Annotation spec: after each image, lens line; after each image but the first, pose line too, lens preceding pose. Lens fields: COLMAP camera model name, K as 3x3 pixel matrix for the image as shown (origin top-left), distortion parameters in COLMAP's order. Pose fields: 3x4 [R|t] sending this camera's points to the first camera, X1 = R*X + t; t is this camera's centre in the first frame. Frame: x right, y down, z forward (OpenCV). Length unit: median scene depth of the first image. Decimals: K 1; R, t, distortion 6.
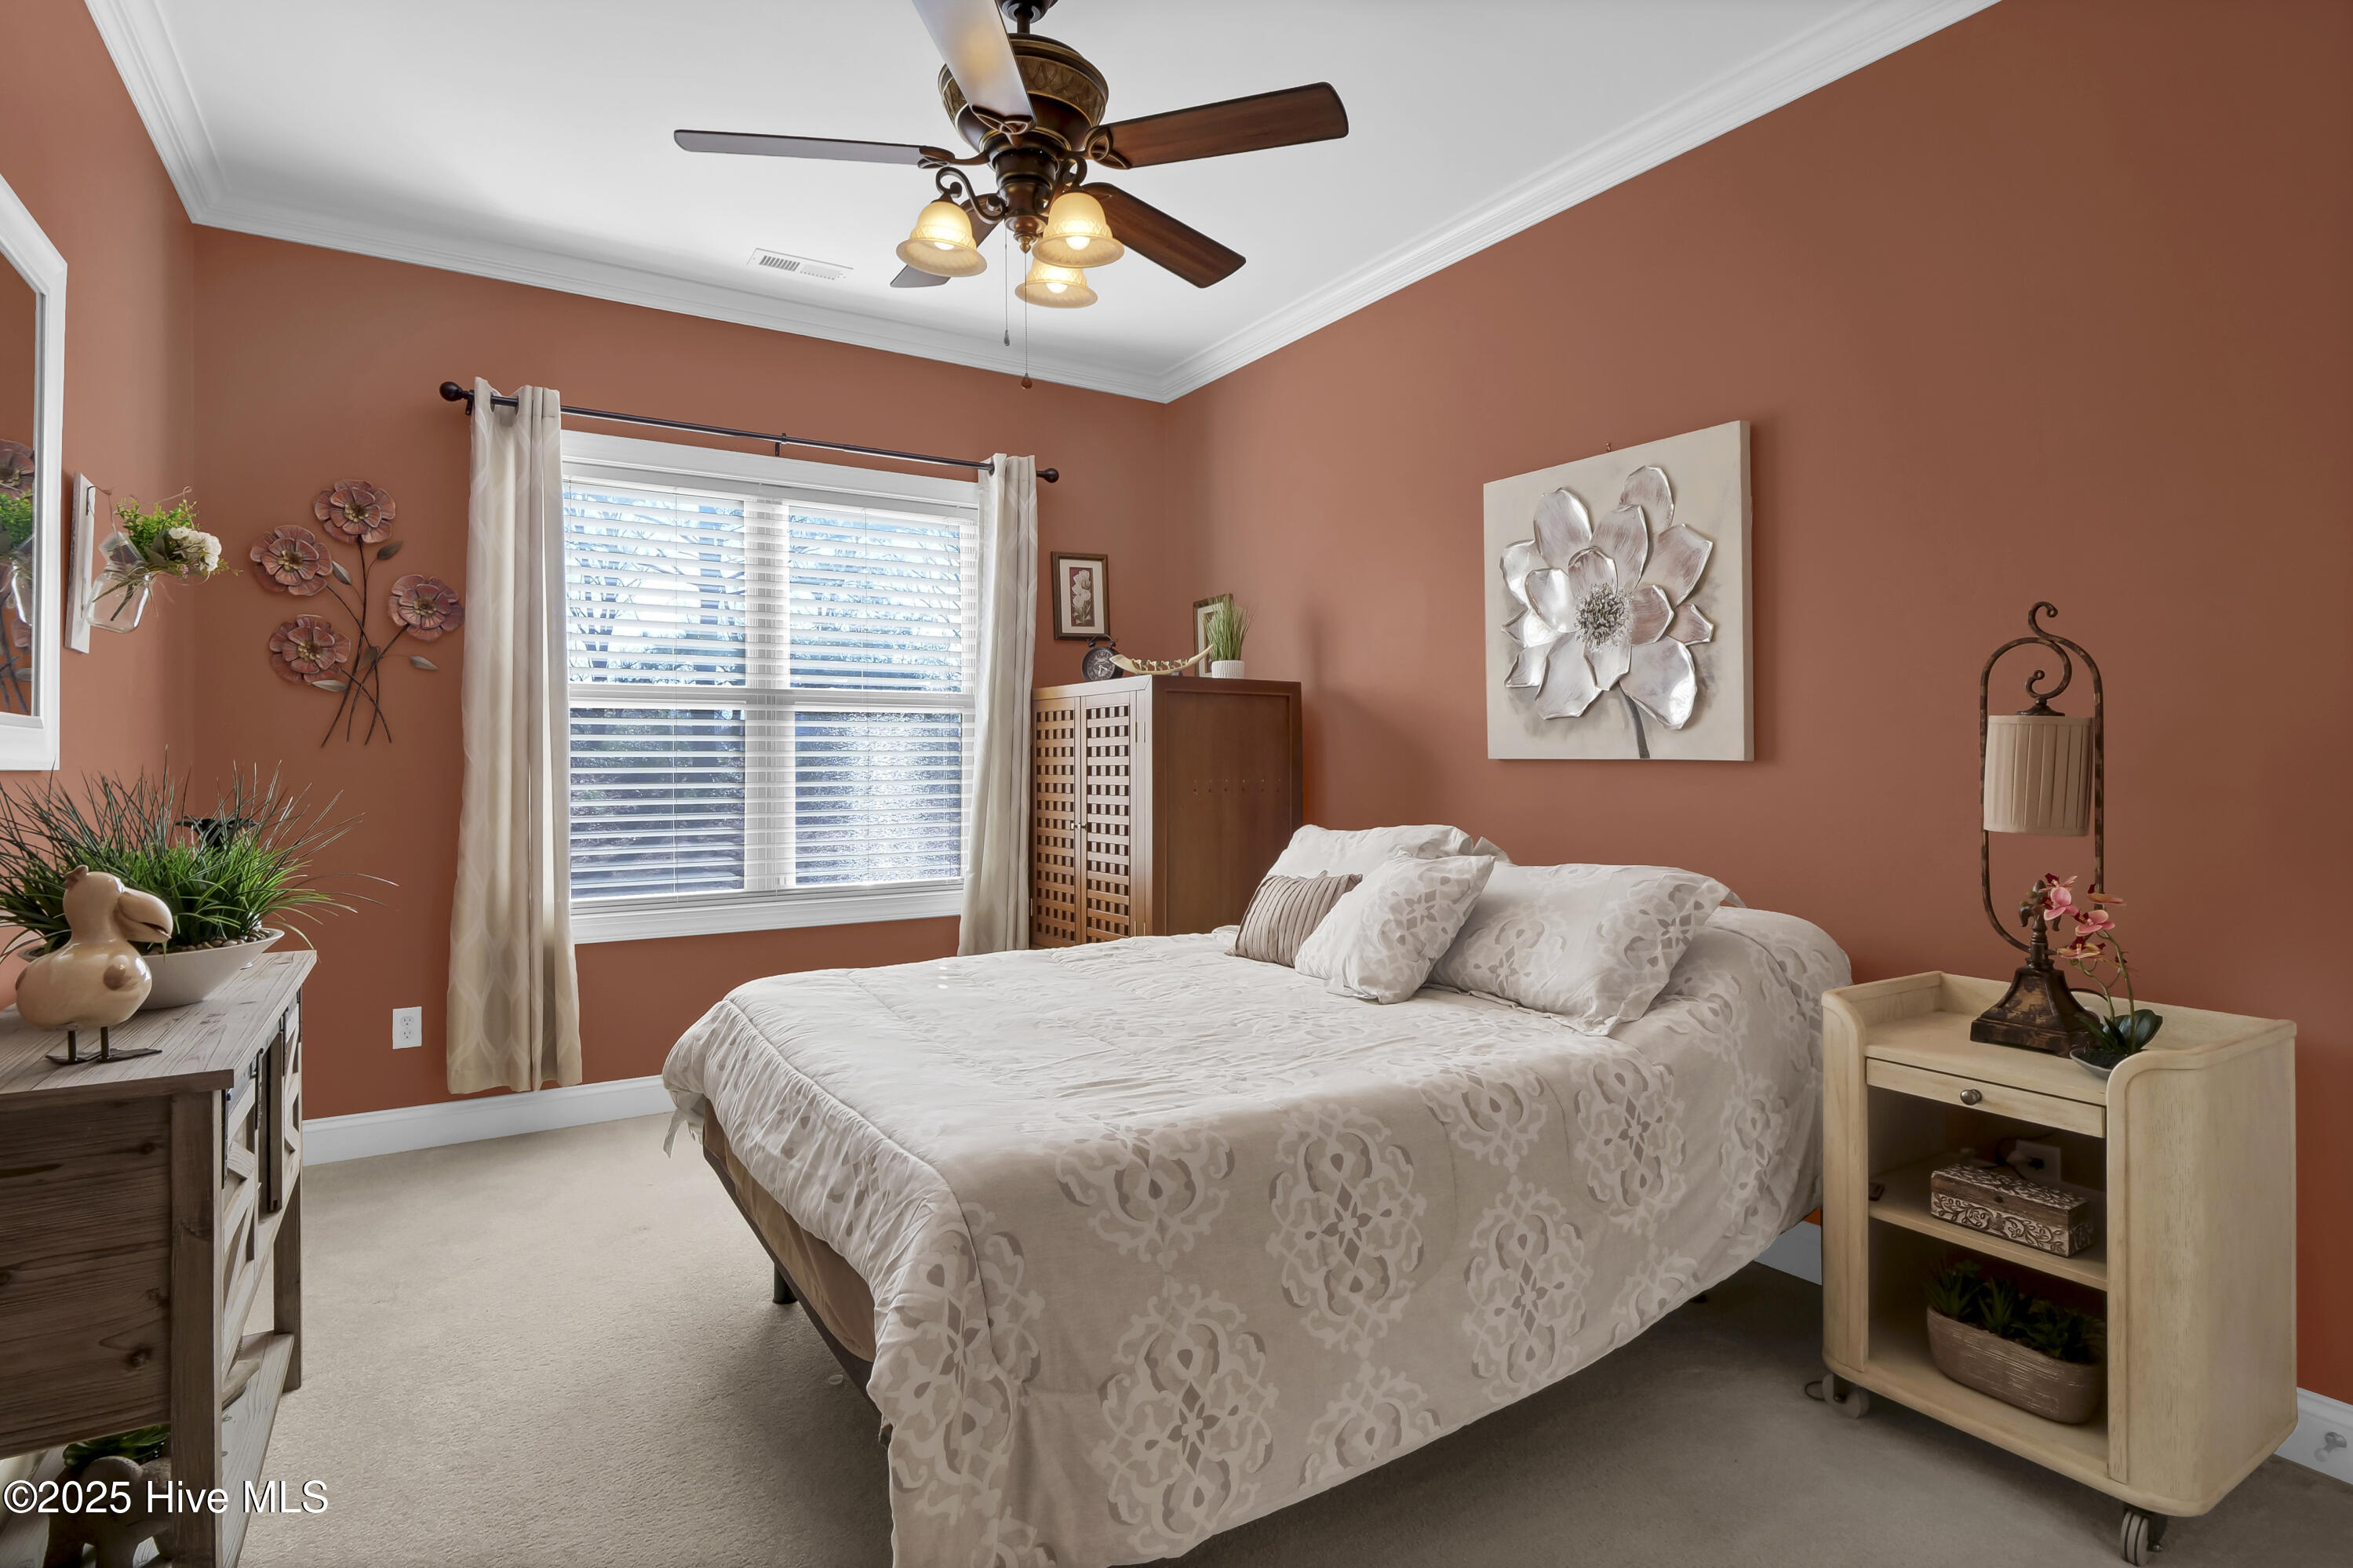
lens RADIAL K [[1172.6, 0, 1176.1], [0, 1172.6, 771.8], [0, 0, 1]] dist [-0.010583, -0.001299]
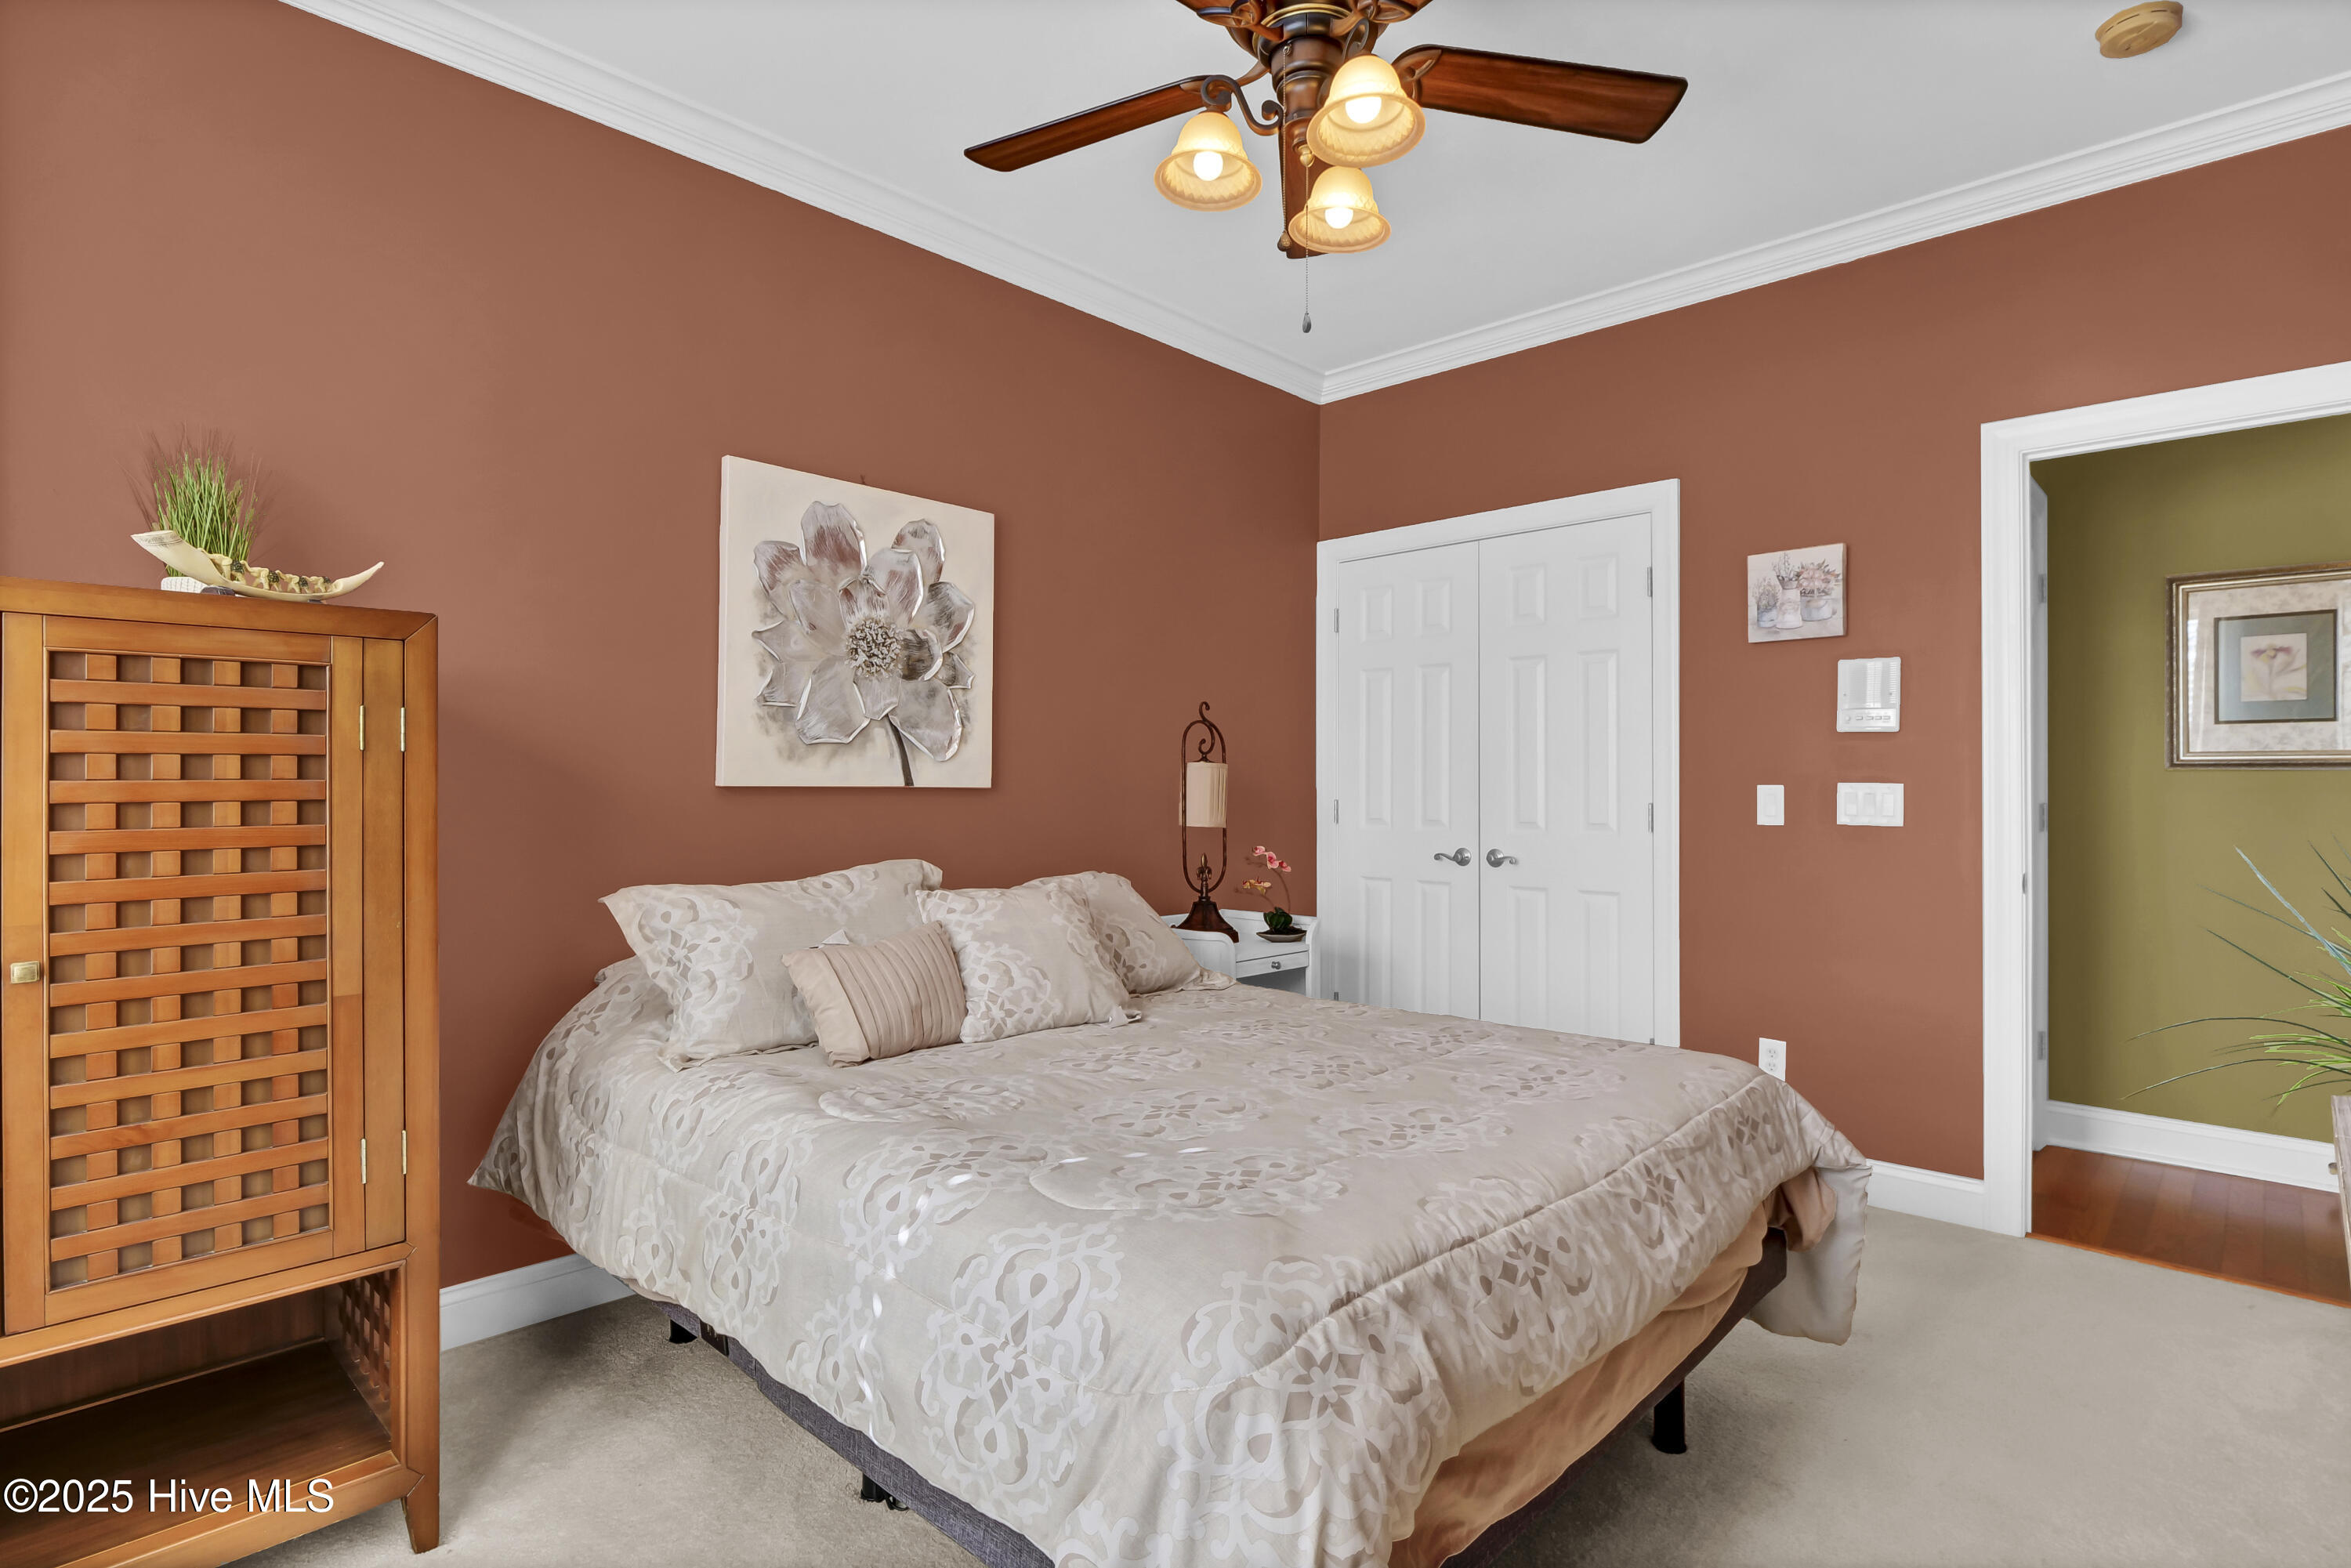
lens RADIAL K [[1171.7, 0, 1176.0], [0, 1171.7, 778.5], [0, 0, 1]] dist [-0.010583, -0.001299]
pose [[-0.244530, -0.003981, 0.969634, -0.722888], [0.001896, 0.999988, 0.004584, -0.022288], [-0.969640, 0.002959, -0.244520, 1.033753]]
